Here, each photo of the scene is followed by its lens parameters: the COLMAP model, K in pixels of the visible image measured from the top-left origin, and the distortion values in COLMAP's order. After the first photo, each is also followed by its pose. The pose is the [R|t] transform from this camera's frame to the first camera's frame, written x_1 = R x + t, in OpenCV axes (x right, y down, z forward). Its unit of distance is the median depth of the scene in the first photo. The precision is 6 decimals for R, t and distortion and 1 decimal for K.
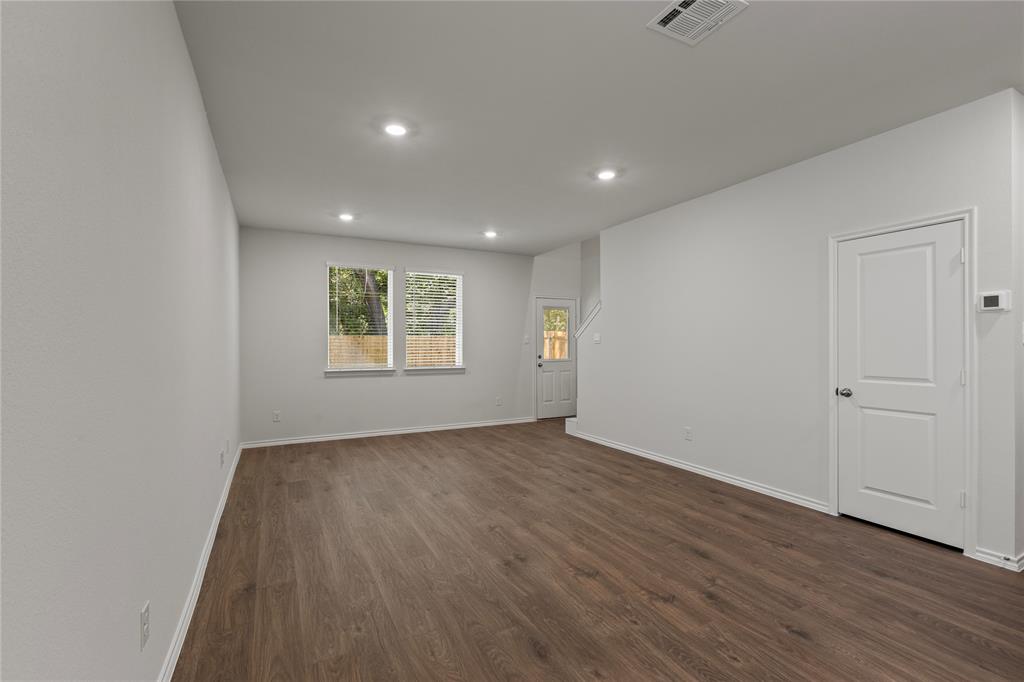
lens RADIAL K [[459.3, 0, 512.0], [0, 459.3, 341.0], [0, 0, 1]] dist [-0.003125, -0.001385]
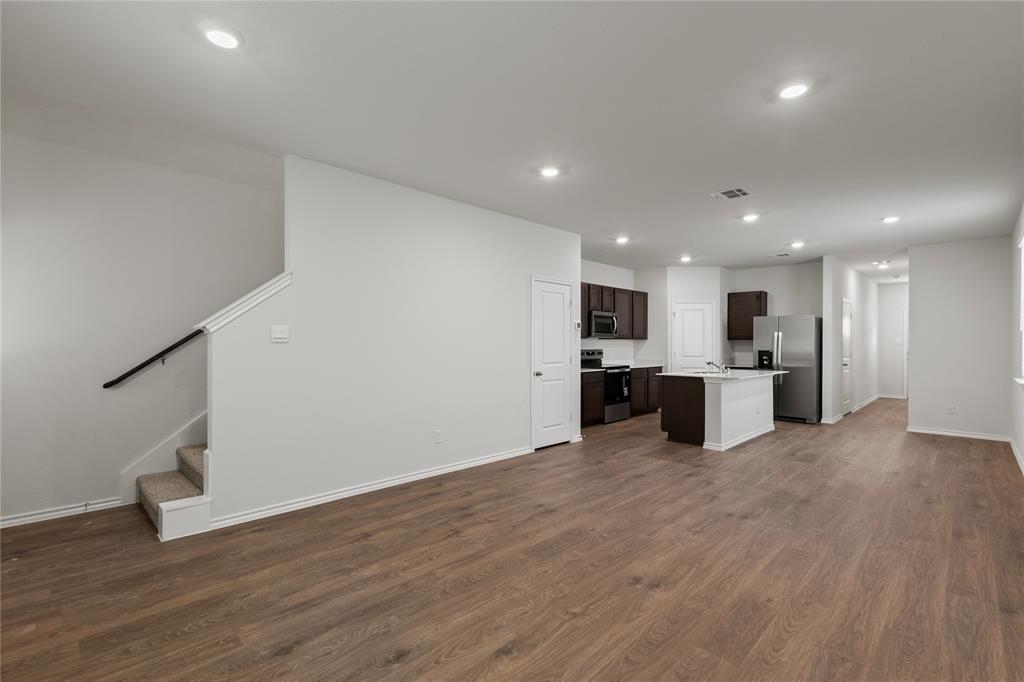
lens RADIAL K [[459.3, 0, 512.0], [0, 459.3, 341.0], [0, 0, 1]] dist [-0.003125, -0.001385]
pose [[-0.302224, 0.006488, 0.953215, -0.767351], [-0.007987, 0.999925, -0.009338, 0.009357], [-0.953204, -0.010435, -0.302149, 1.493289]]
